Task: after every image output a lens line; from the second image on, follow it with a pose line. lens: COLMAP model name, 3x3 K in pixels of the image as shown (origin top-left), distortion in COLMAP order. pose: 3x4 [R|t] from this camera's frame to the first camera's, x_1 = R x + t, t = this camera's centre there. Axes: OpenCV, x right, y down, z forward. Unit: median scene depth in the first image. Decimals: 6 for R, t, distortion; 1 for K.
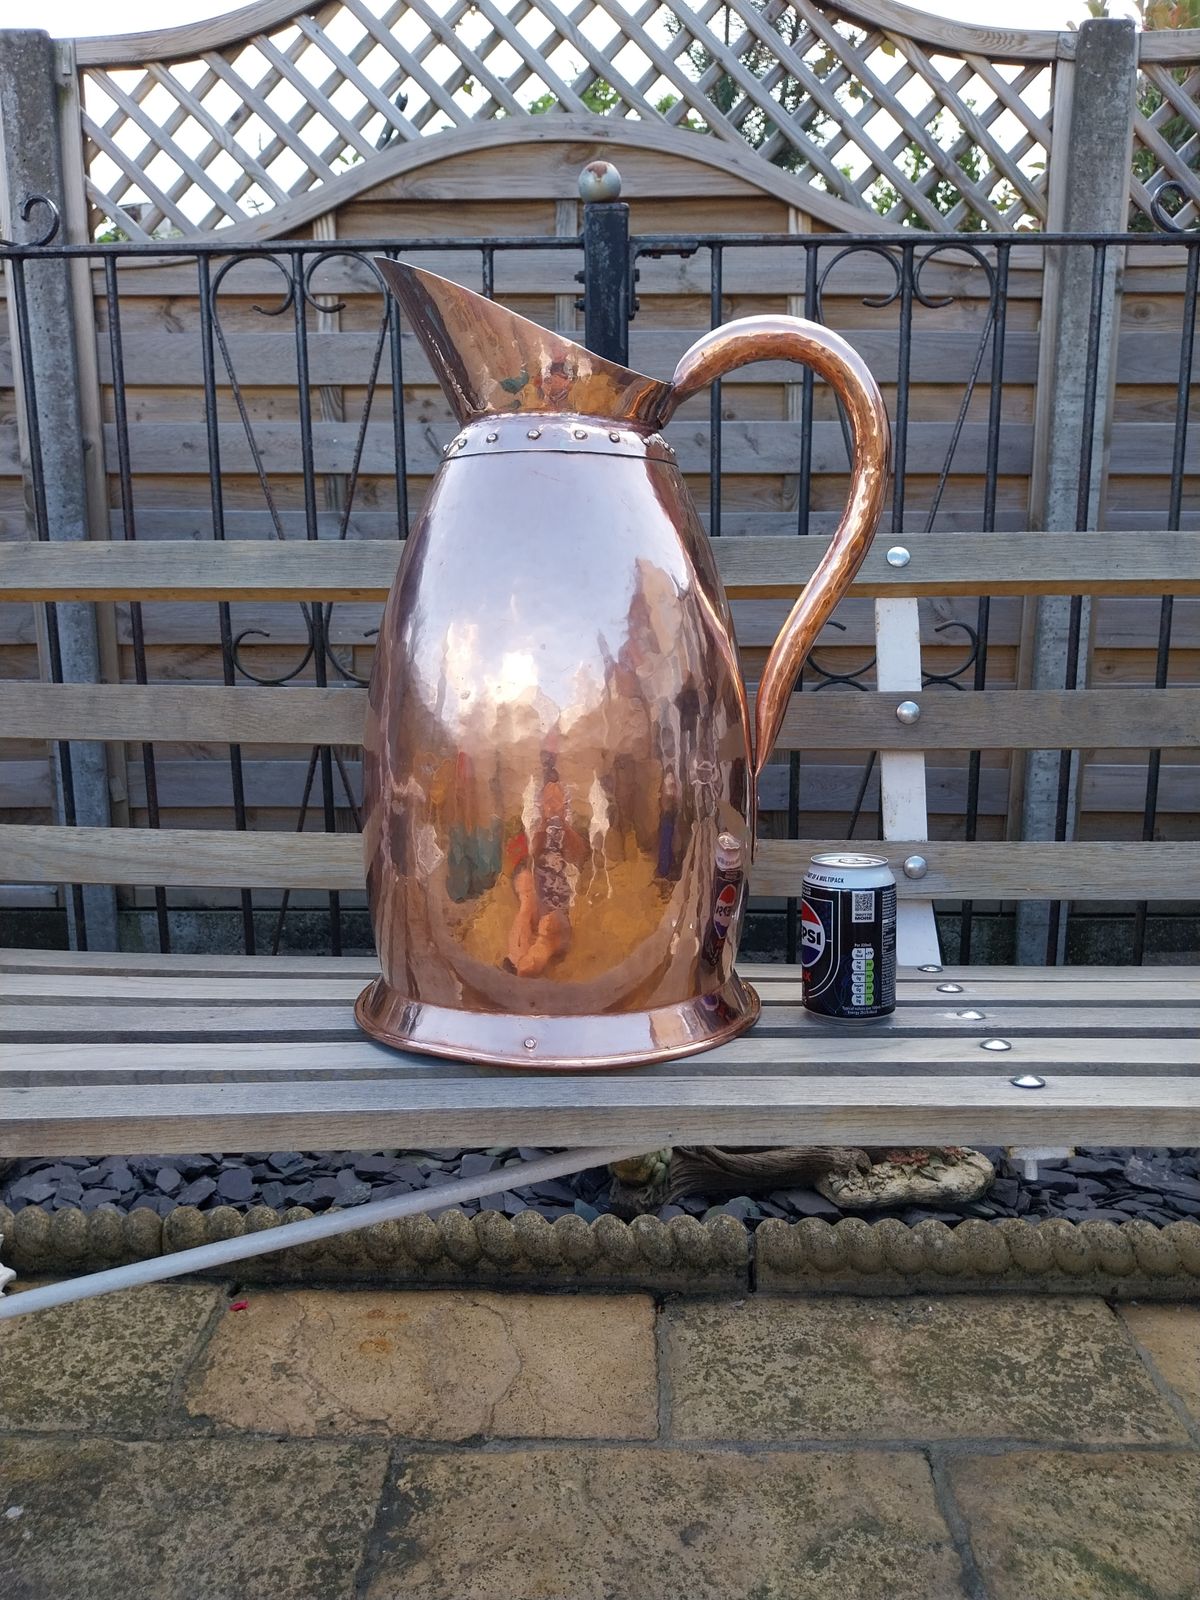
lens RADIAL K [[1191.1, 0, 599.0], [0, 1191.1, 800.3], [0, 0, 1]] dist [0.004678, -0.002879]
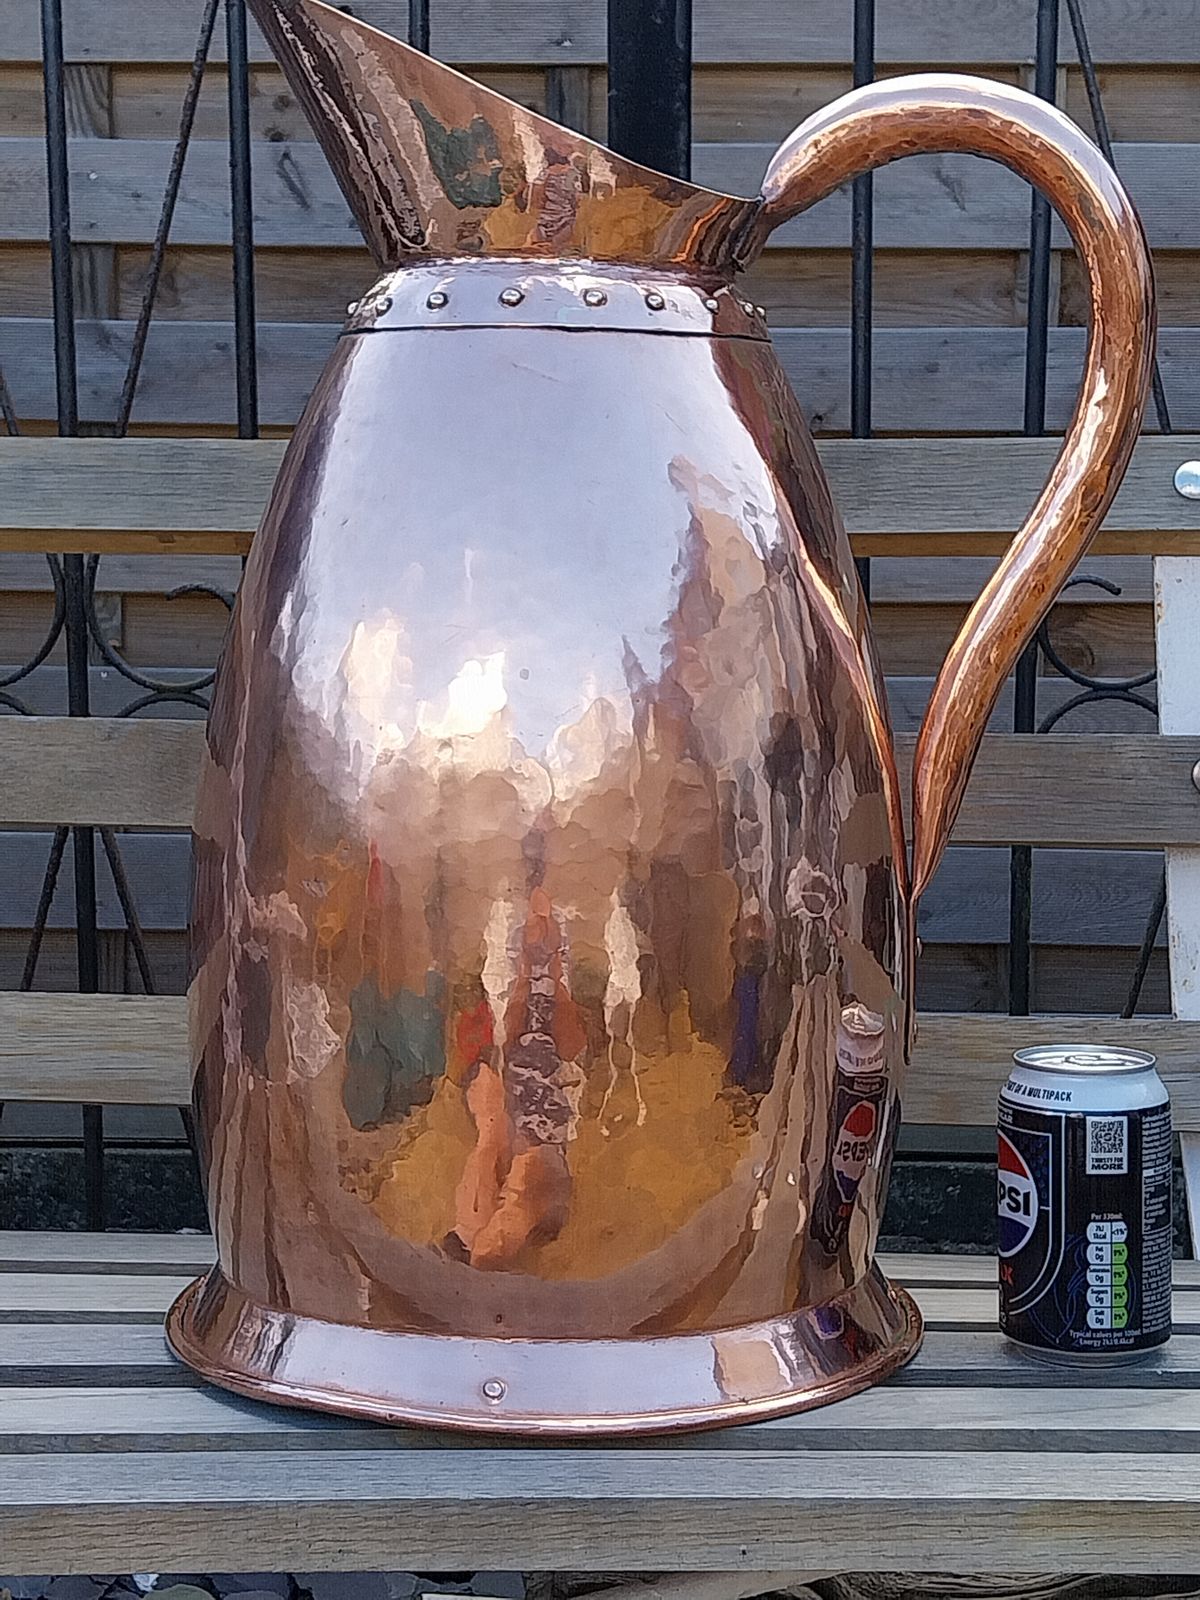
lens RADIAL K [[2659.3, 0, 600.0], [0, 2659.3, 800.0], [0, 0, 1]] dist [0.036031, -0.038122]
pose [[0.999884, 0.007747, -0.013121, 0.004786], [-0.008266, 0.999167, -0.039970, -0.017117], [0.012800, 0.040074, 0.999115, -0.216953]]
